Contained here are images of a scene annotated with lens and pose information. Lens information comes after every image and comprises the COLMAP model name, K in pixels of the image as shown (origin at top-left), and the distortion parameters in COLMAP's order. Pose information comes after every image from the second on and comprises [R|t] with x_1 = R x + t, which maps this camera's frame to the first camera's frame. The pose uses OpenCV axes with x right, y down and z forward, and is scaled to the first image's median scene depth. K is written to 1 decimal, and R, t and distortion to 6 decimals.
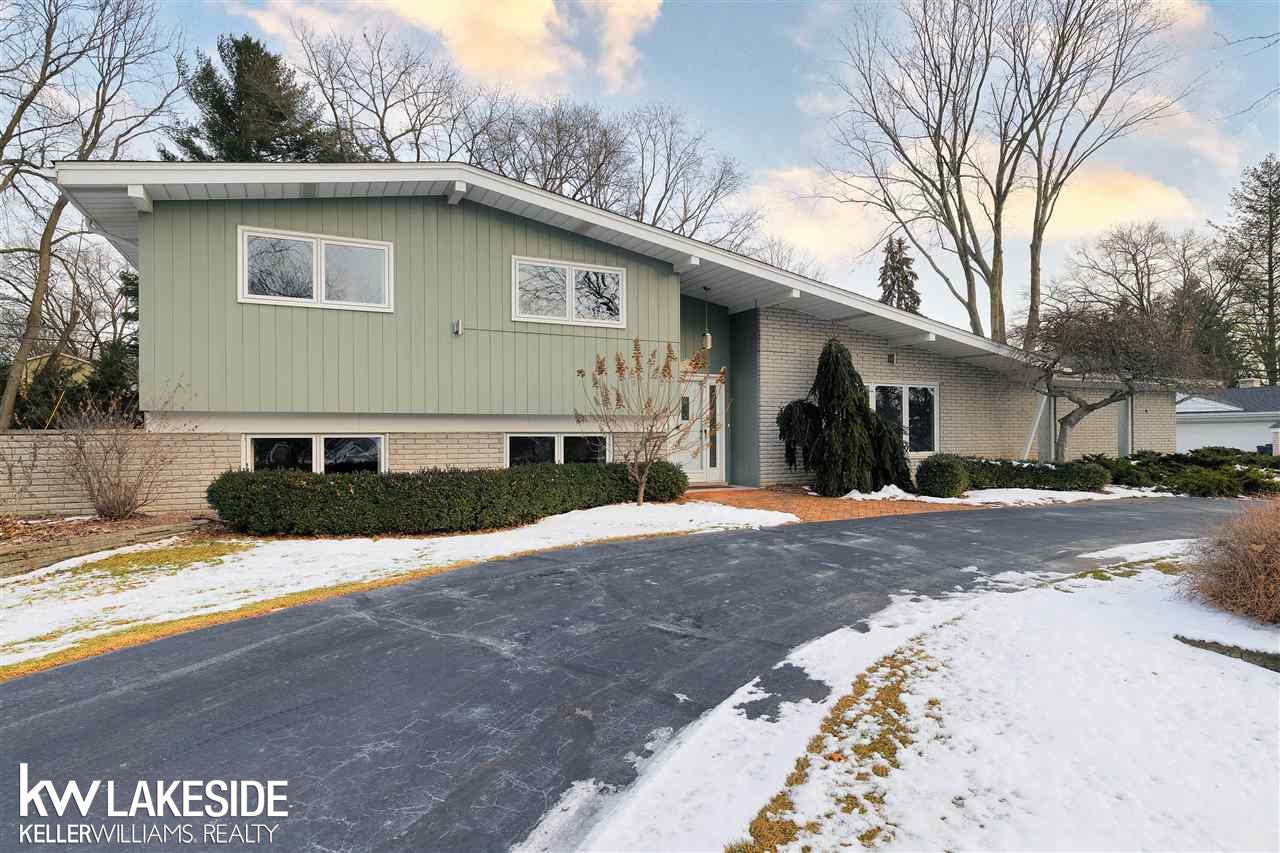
lens RADIAL K [[722.6, 0, 640.0], [0, 722.6, 426.5], [0, 0, 1]] dist [-0.001238, -0.000204]
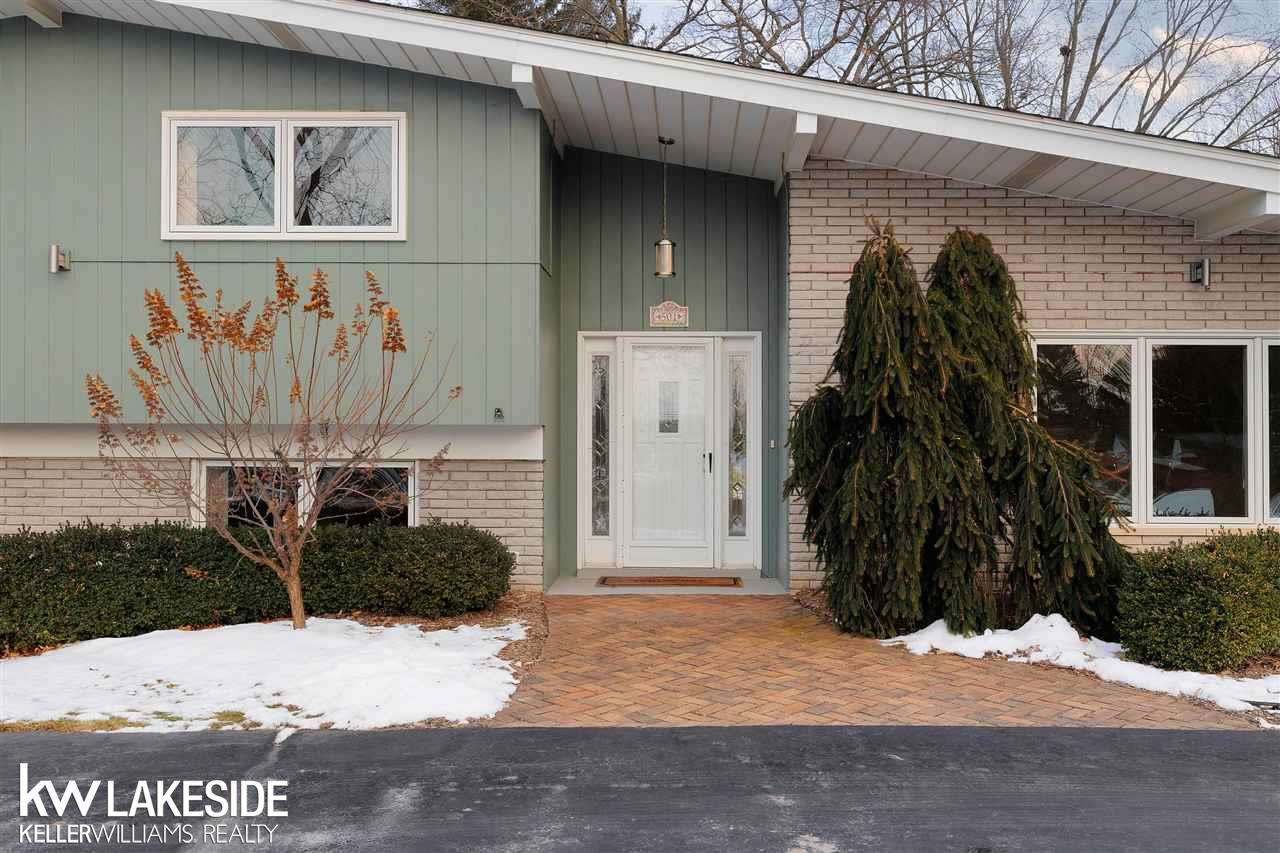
lens RADIAL K [[1364.8, 0, 640.0], [0, 1364.8, 426.5], [0, 0, 1]] dist [0.054911, 0.002059]
pose [[0.870836, 0.001293, -0.491572, 0.517864], [-0.009040, 0.999870, -0.013384, -0.004224], [0.491491, 0.016100, 0.870734, 0.284441]]
